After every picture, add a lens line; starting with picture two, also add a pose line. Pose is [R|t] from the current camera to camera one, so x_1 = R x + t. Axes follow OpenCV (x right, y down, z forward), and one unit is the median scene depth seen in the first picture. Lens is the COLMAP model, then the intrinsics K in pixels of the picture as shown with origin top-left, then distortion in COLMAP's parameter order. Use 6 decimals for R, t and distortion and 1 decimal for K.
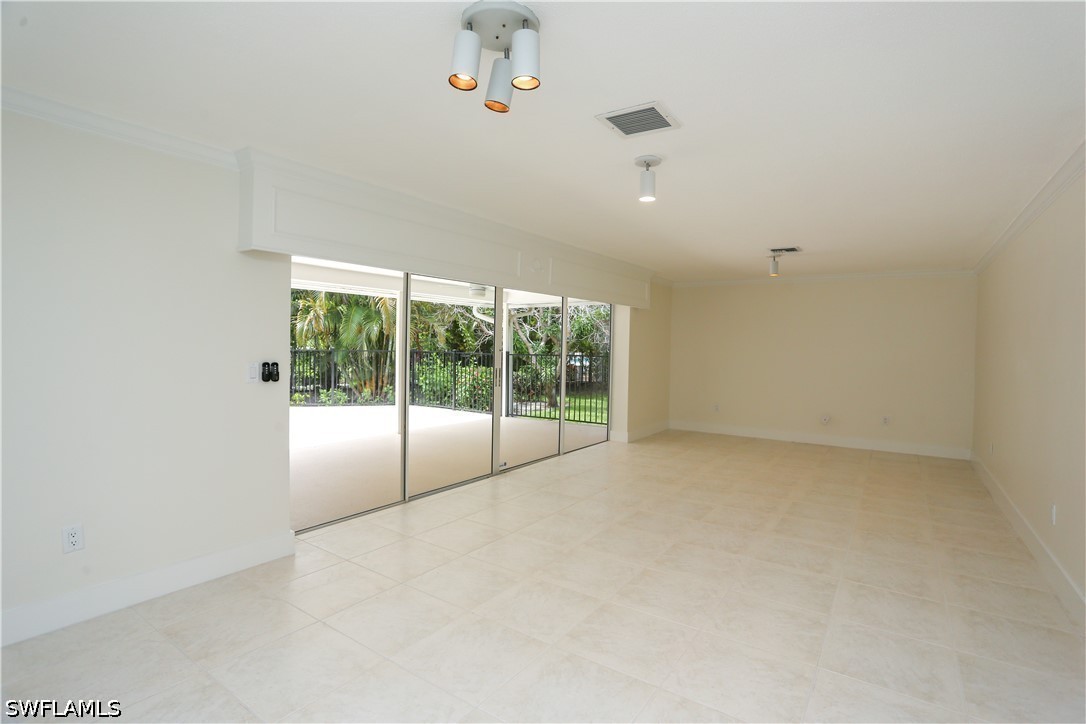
lens RADIAL K [[530.0, 0, 552.9], [0, 530.0, 358.8], [0, 0, 1]] dist [-0.036928, 0.004492]
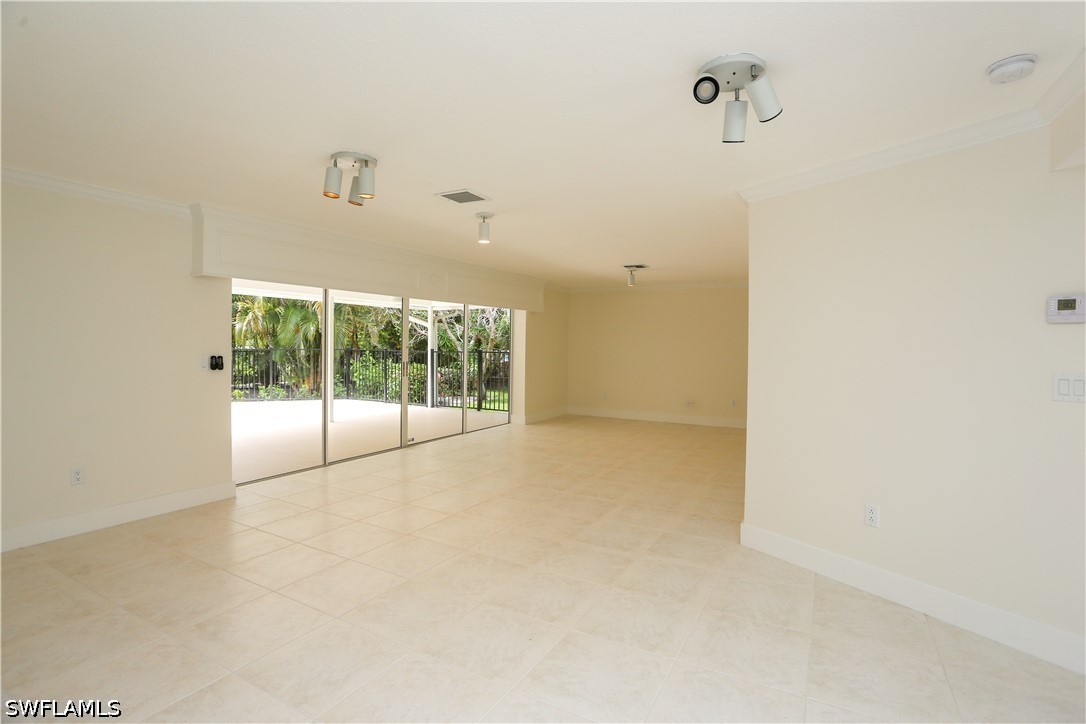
lens RADIAL K [[530.0, 0, 547.1], [0, 530.0, 358.2], [0, 0, 1]] dist [-0.036928, 0.004492]
pose [[0.996555, -0.007233, 0.082617, 0.063576], [0.007127, 0.999973, 0.001577, 0.005215], [-0.082626, -0.000982, 0.996580, -0.131069]]
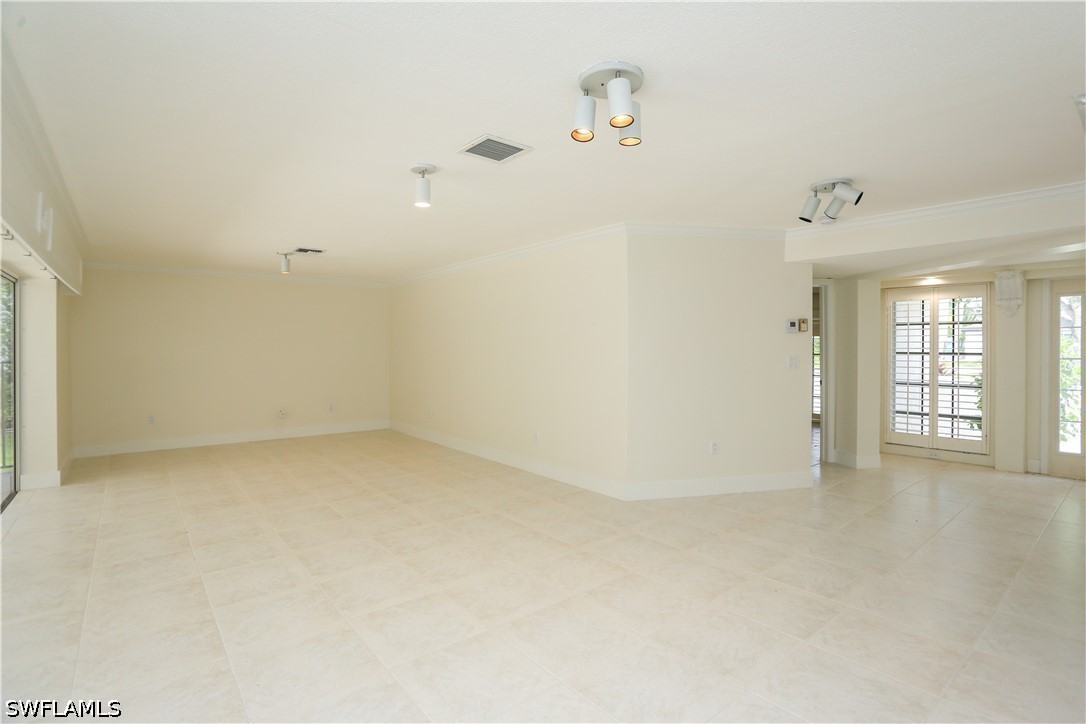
lens RADIAL K [[530.0, 0, 544.7], [0, 530.0, 351.6], [0, 0, 1]] dist [-0.036928, 0.004492]
pose [[0.291542, -0.023847, 0.956261, -0.212452], [0.032749, 0.999352, 0.014937, -0.004191], [-0.955997, 0.026962, 0.292134, 0.128586]]
